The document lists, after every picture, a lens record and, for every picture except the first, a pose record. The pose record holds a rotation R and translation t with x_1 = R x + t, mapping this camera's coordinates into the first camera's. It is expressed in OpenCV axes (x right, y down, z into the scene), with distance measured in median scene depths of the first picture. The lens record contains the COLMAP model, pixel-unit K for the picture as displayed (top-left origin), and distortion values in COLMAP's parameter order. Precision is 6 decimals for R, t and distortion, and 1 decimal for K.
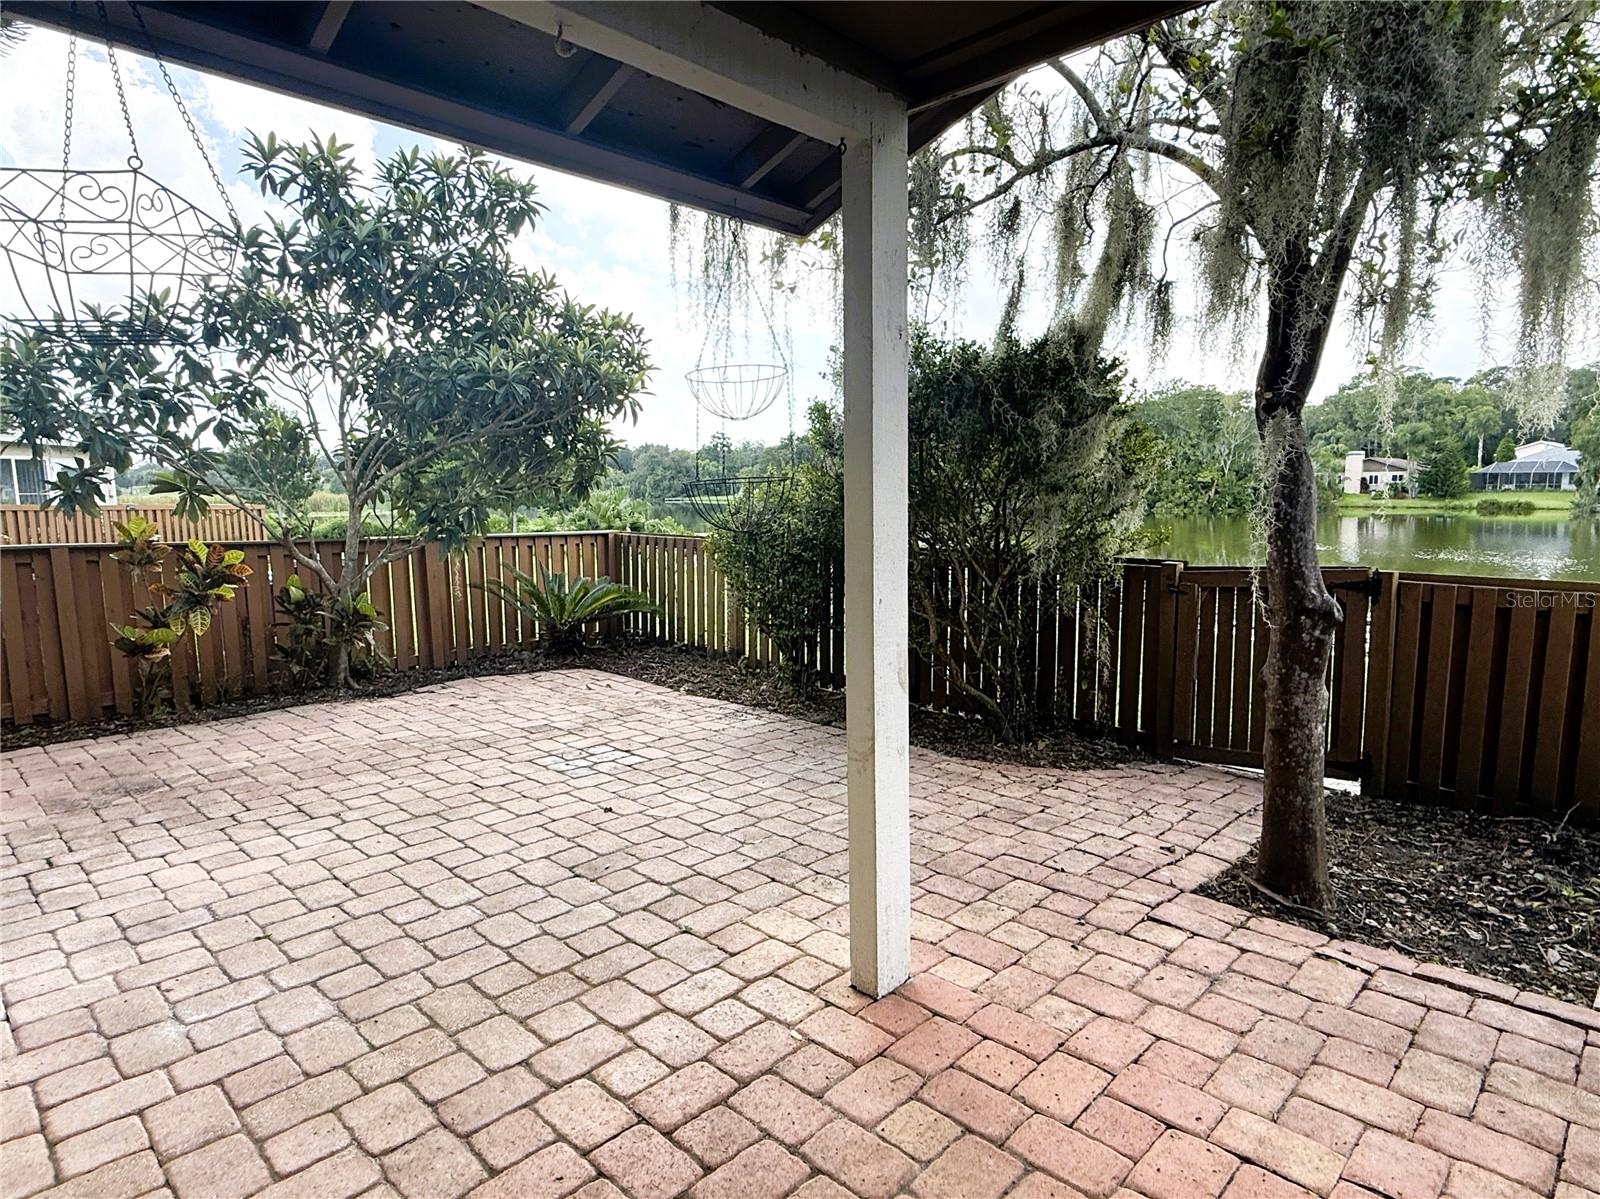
lens RADIAL K [[918.6, 0, 801.2], [0, 918.6, 595.8], [0, 0, 1]] dist [0.001125, -0.000625]
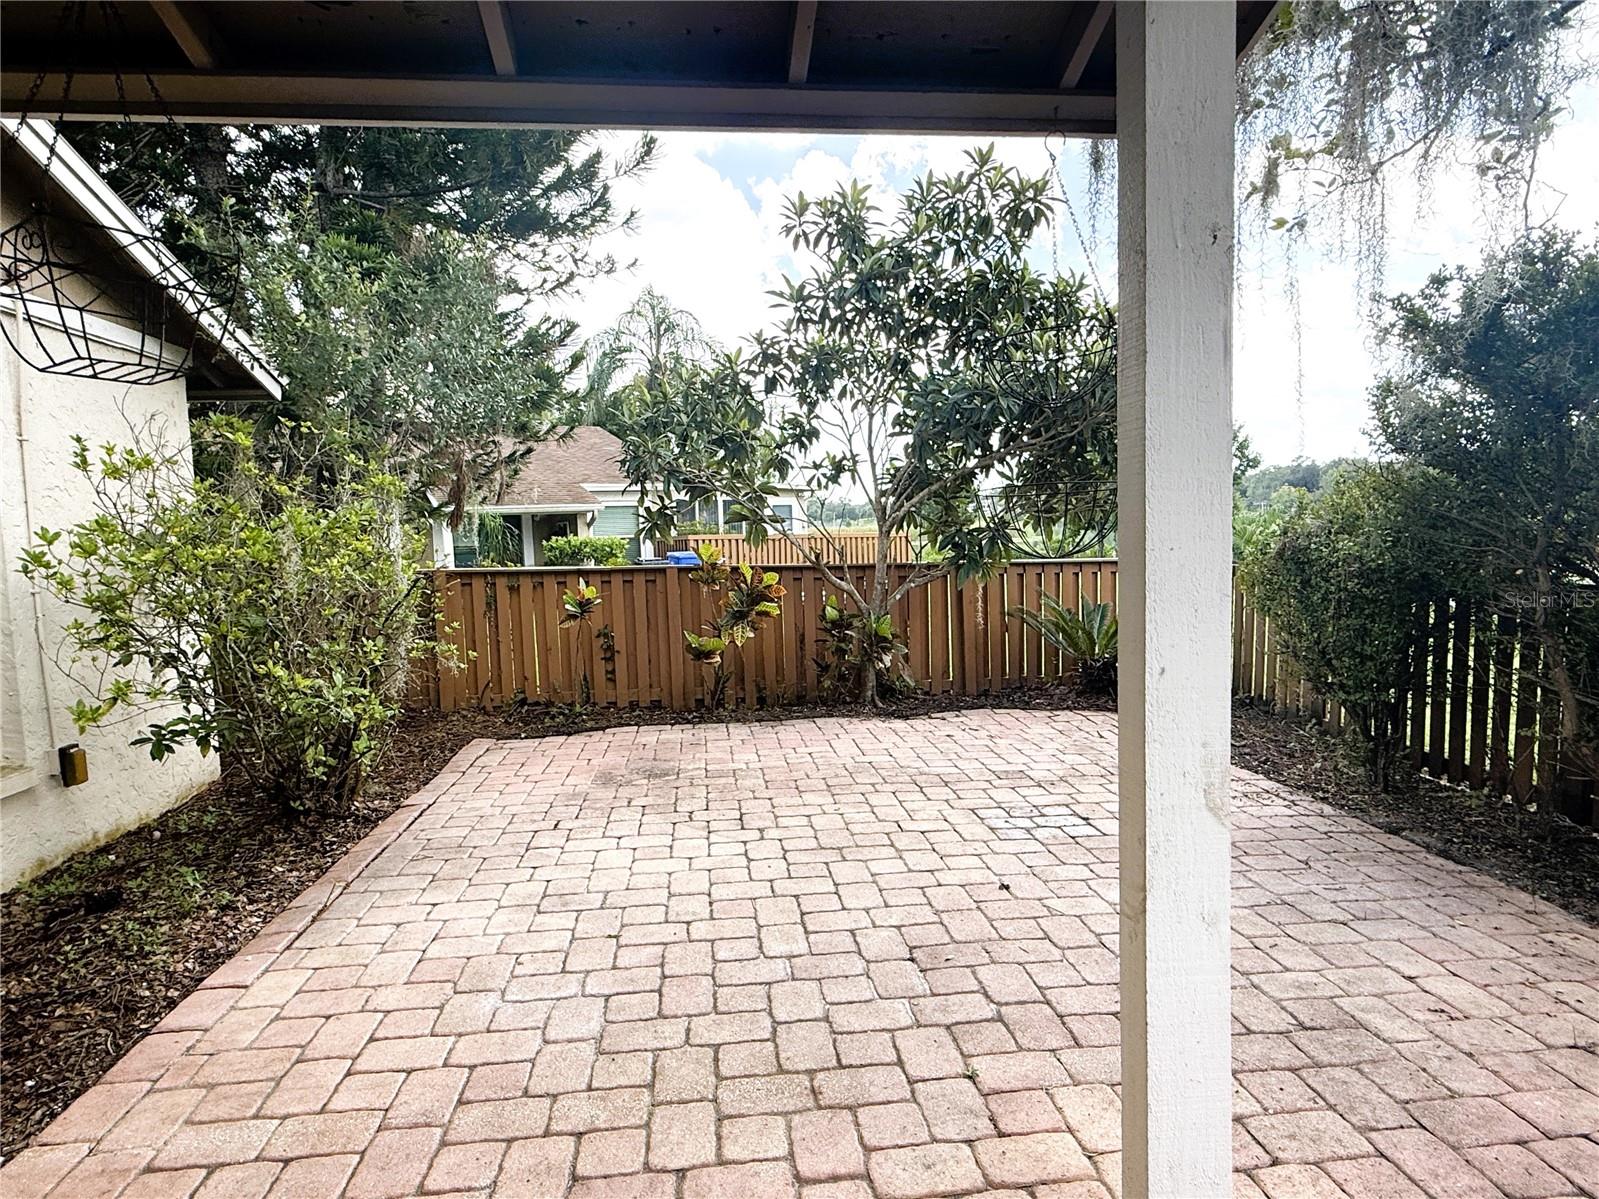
lens RADIAL K [[922.4, 0, 799.5], [0, 922.4, 599.5], [0, 0, 1]] dist [0.001195, -0.000804]
pose [[0.765125, 0.035466, -0.642904, 0.160377], [-0.050907, 0.998688, -0.005491, -0.014661], [0.641866, 0.036929, 0.765927, 0.194554]]
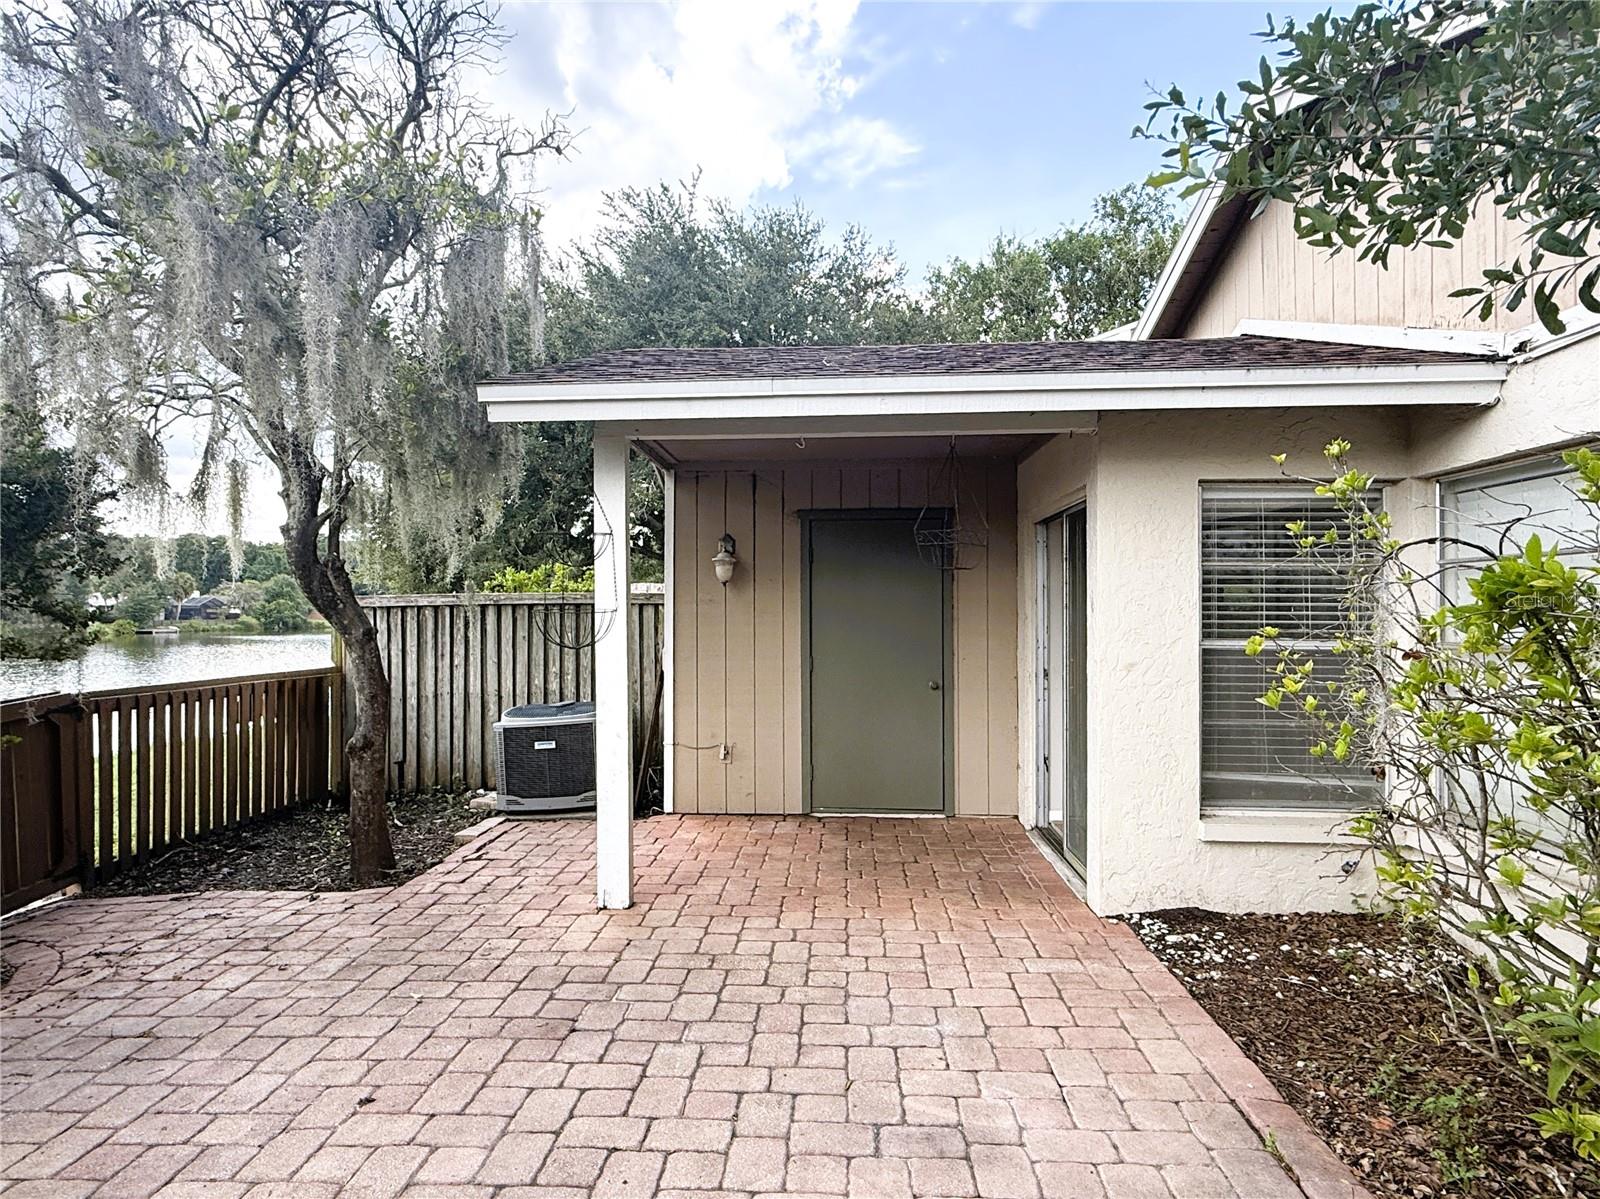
lens RADIAL K [[918.6, 0, 801.2], [0, 918.6, 595.8], [0, 0, 1]] dist [0.001125, -0.000625]
pose [[-0.654390, 0.021605, 0.755849, -0.817423], [0.101151, 0.993109, 0.059187, -0.120204], [-0.749361, 0.115186, -0.652066, 1.022415]]
